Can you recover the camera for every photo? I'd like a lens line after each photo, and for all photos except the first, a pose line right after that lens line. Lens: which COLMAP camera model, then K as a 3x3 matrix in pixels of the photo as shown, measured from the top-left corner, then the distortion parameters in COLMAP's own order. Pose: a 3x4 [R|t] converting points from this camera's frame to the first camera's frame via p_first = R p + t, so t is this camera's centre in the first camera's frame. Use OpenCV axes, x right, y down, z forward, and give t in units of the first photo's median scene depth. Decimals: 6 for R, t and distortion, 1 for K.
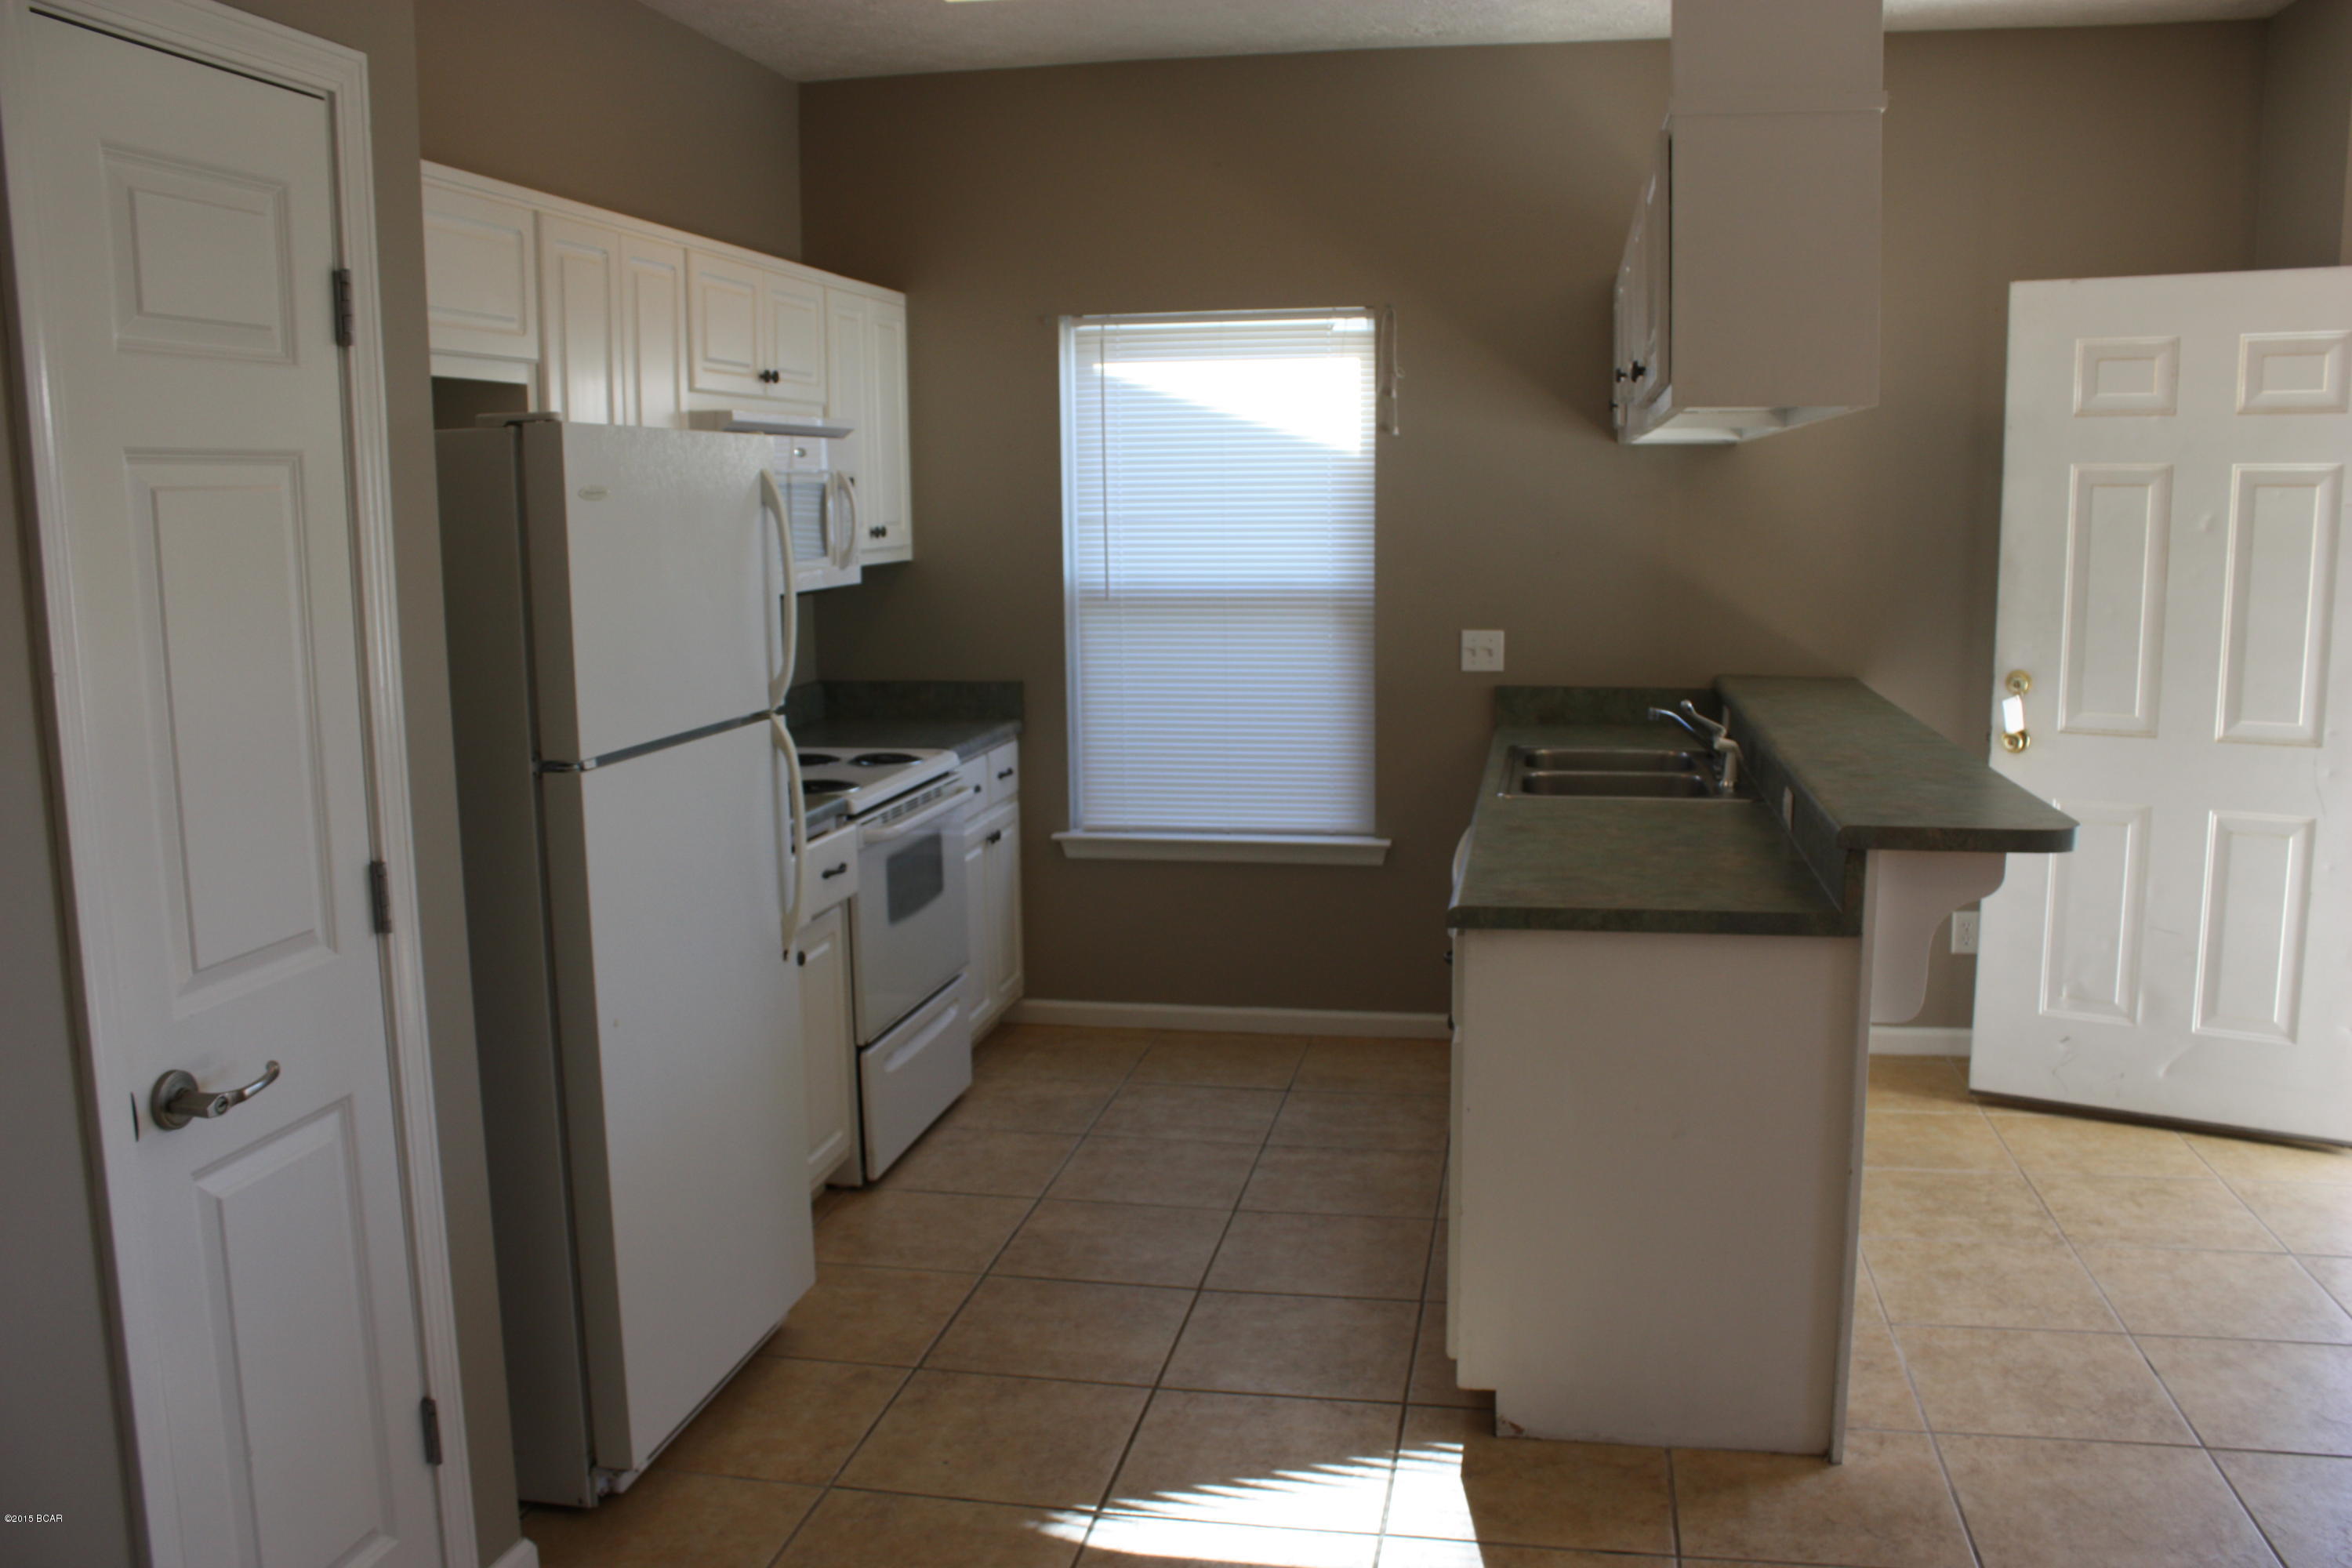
lens RADIAL K [[1969.8, 0, 1237.6], [0, 1969.8, 792.2], [0, 0, 1]] dist [-0.132173, 0.144434]
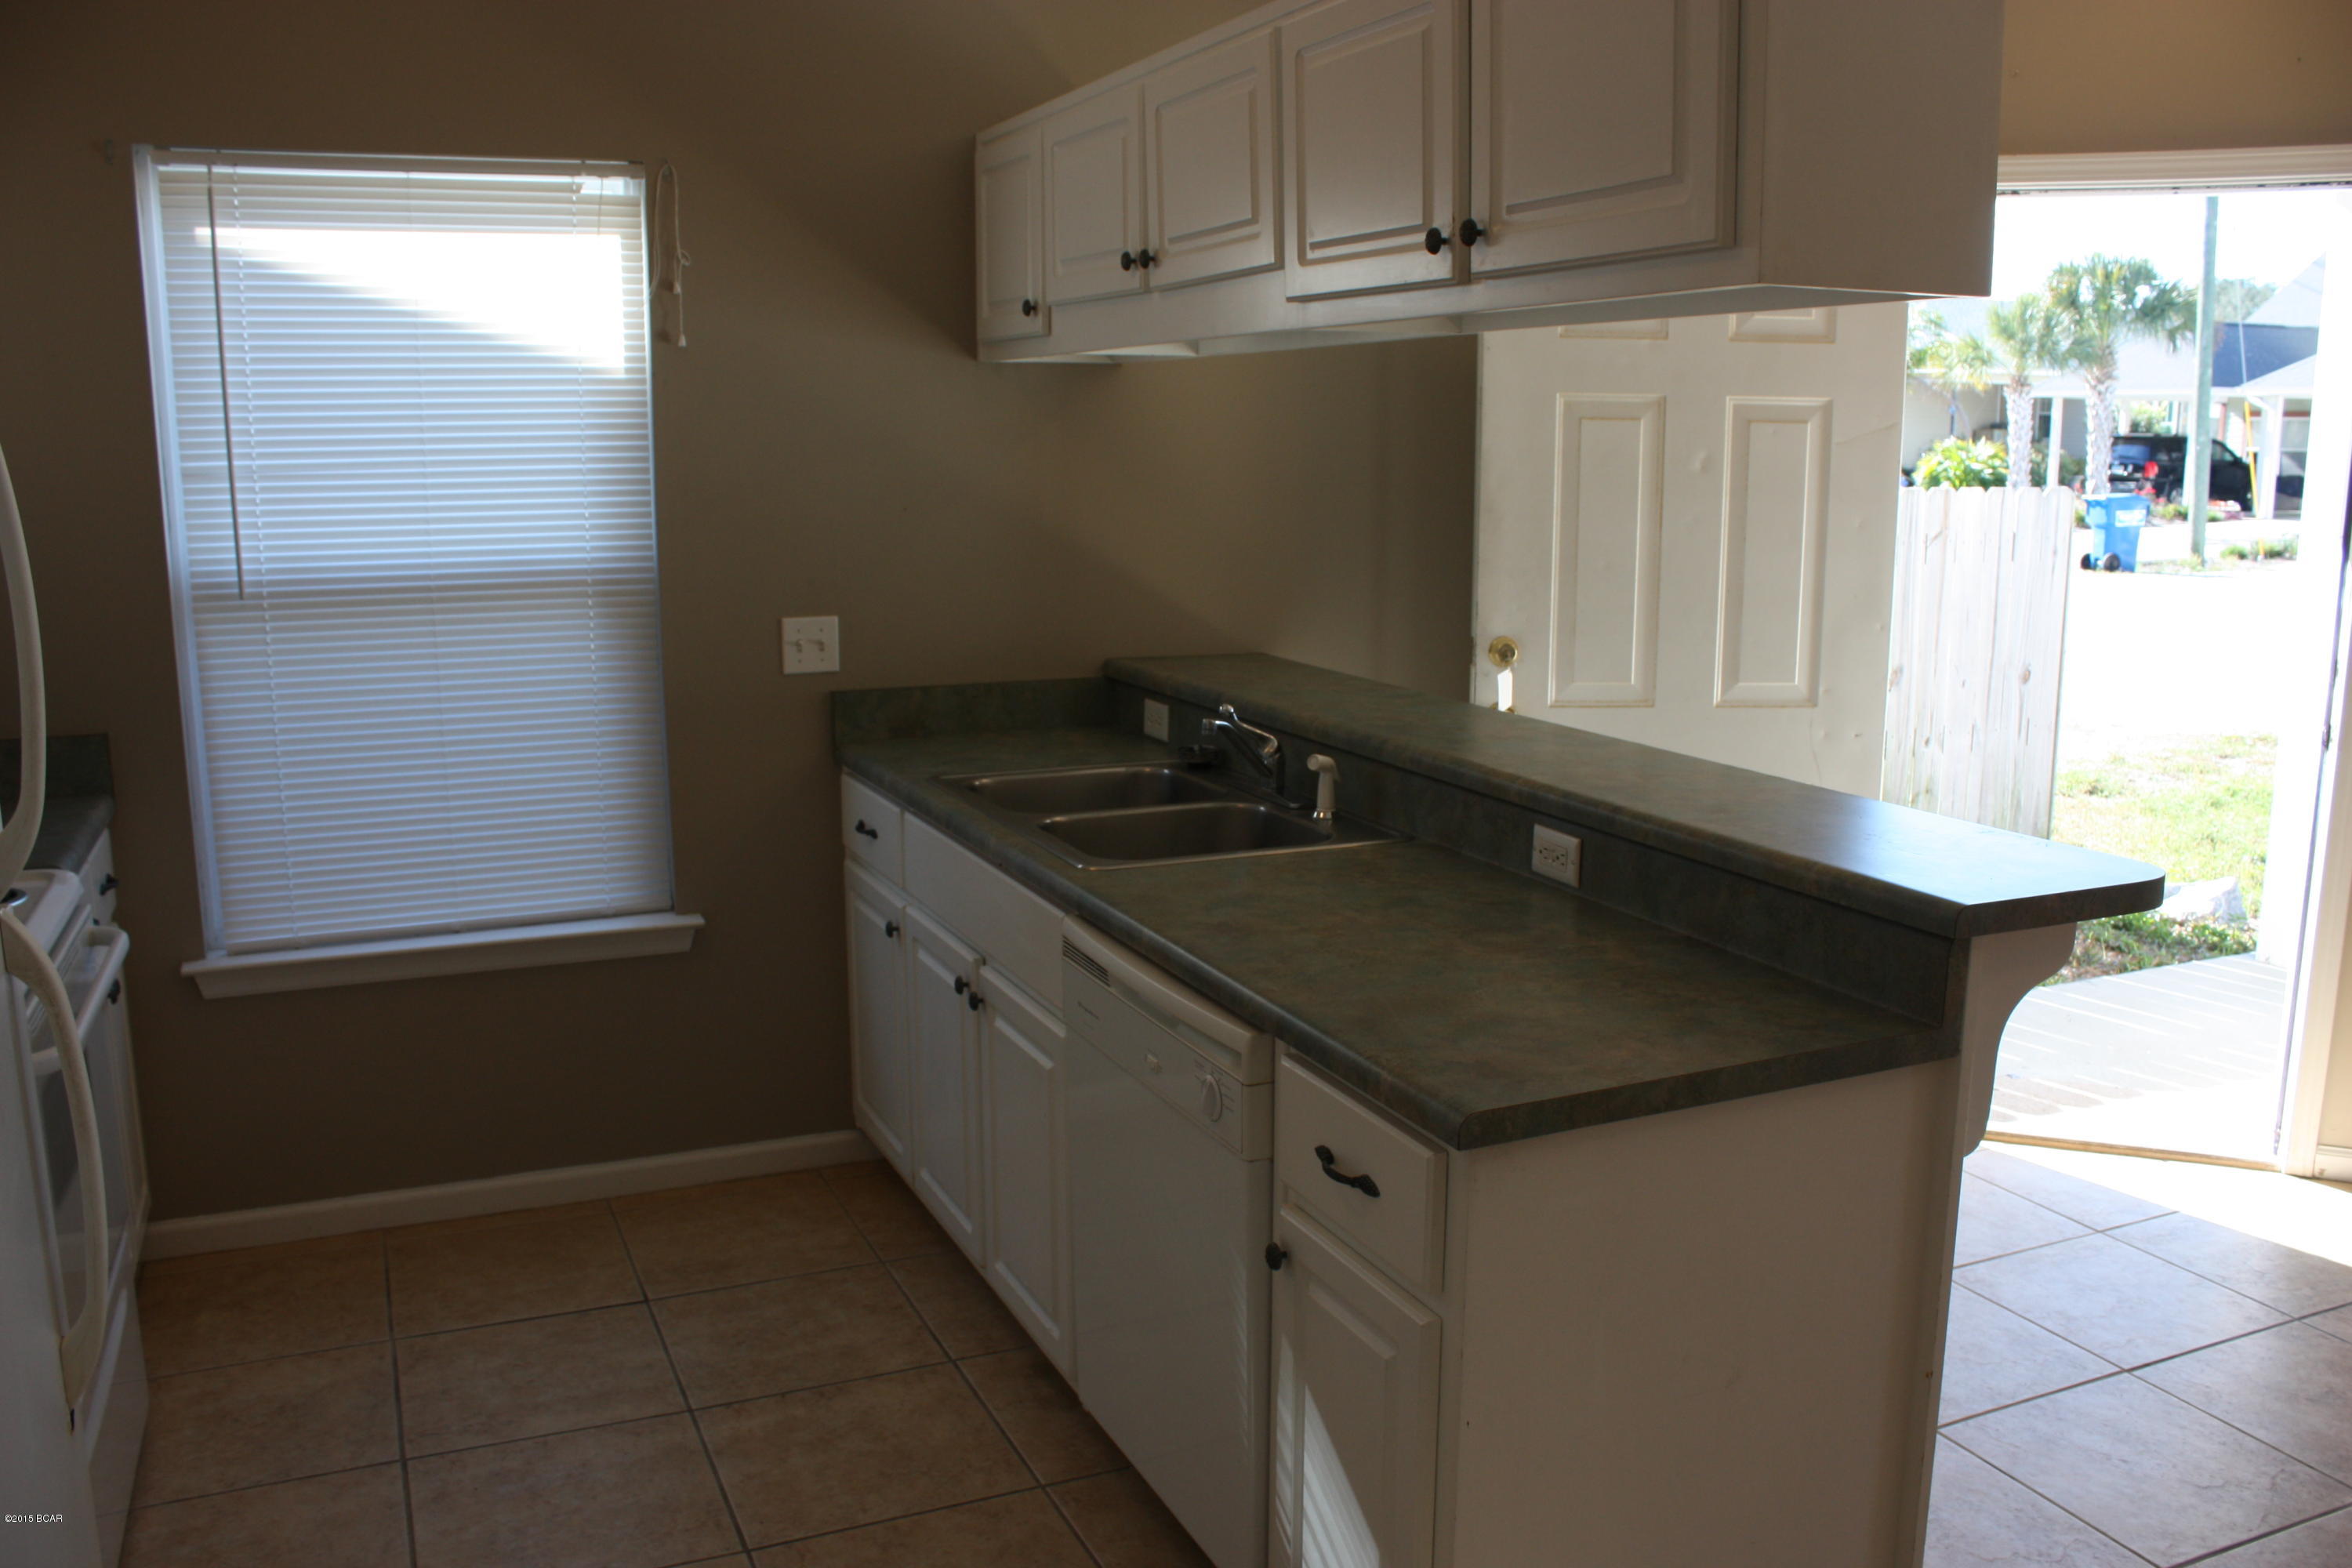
lens RADIAL K [[1965.3, 0, 1209.9], [0, 1965.3, 797.4], [0, 0, 1]] dist [-0.161289, 0.152347]
pose [[0.833465, -0.093420, 0.544618, -0.169174], [0.077088, 0.995625, 0.052809, -0.046847], [-0.547168, -0.002031, 0.837020, 0.345233]]
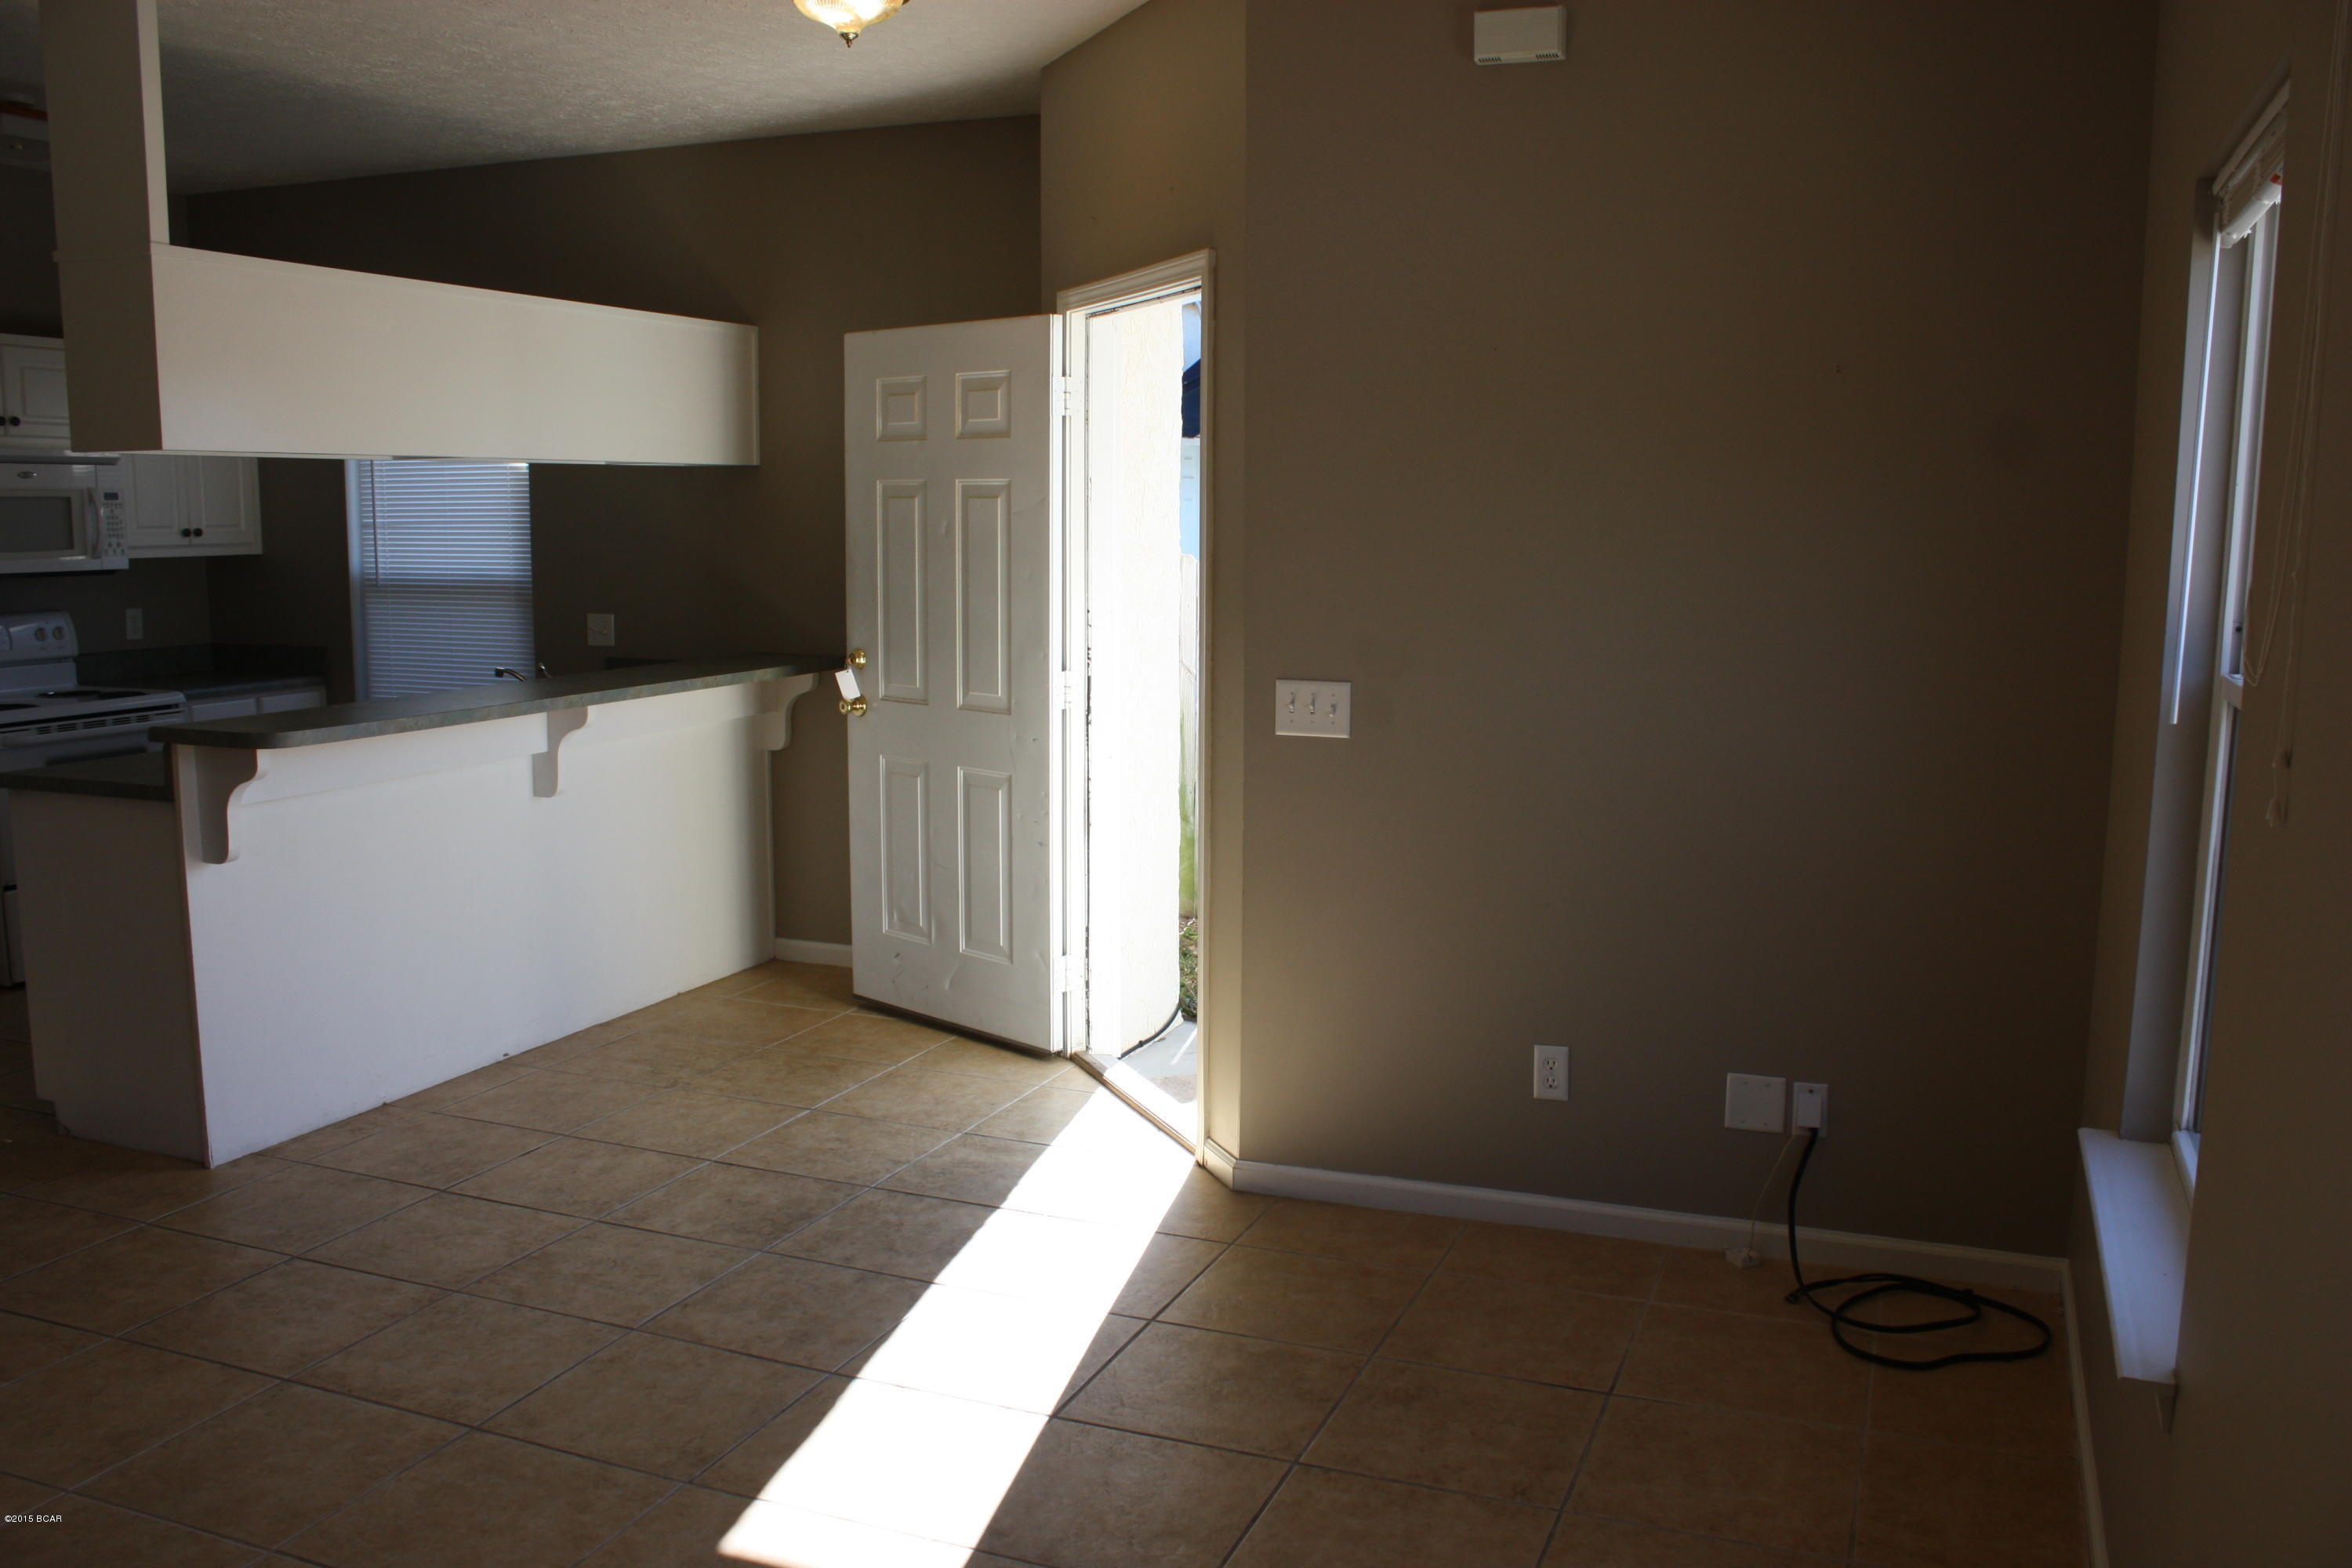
lens RADIAL K [[1973.7, 0, 1189.2], [0, 1973.7, 803.5], [0, 0, 1]] dist [-0.166366, 0.150523]
pose [[0.977313, 0.046371, -0.206664, 0.843291], [-0.047145, 0.998887, 0.001180, 0.022835], [0.206488, 0.008590, 0.978411, -0.163798]]
